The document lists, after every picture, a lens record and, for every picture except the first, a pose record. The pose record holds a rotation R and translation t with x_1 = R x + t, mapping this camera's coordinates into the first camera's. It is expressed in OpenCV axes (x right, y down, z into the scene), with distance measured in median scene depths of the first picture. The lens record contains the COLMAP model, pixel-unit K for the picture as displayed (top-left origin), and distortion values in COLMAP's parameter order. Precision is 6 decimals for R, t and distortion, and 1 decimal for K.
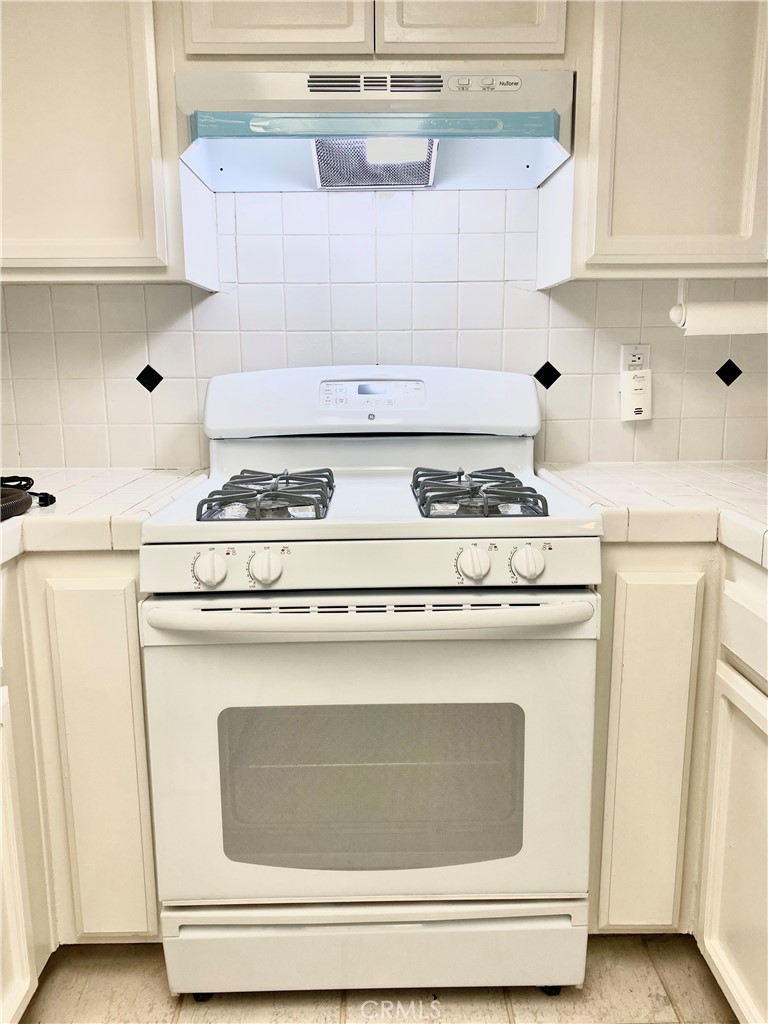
lens RADIAL K [[789.2, 0, 386.0], [0, 789.2, 512.7], [0, 0, 1]] dist [-0.014617, 0.002410]
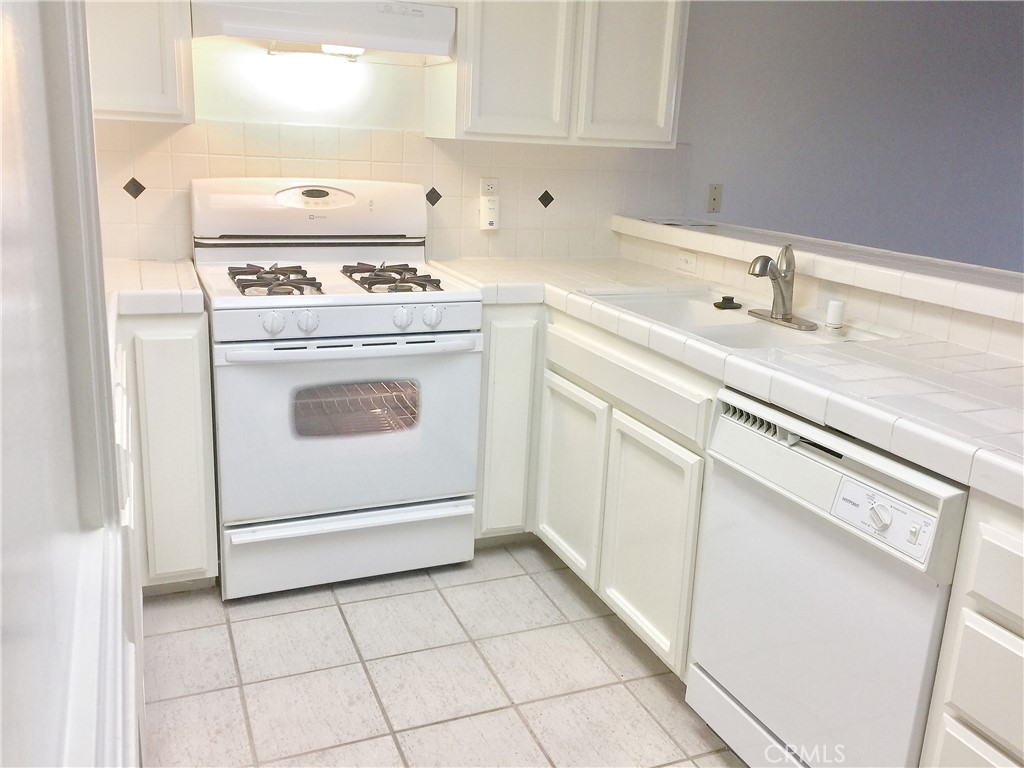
lens RADIAL K [[871.2, 0, 512.1], [0, 871.2, 382.4], [0, 0, 1]] dist [-0.044140, 0.042579]
pose [[0.924531, -0.044464, 0.378503, -0.343062], [0.011937, 0.996062, 0.087854, 0.035828], [-0.380919, -0.076706, 0.921421, -0.690363]]
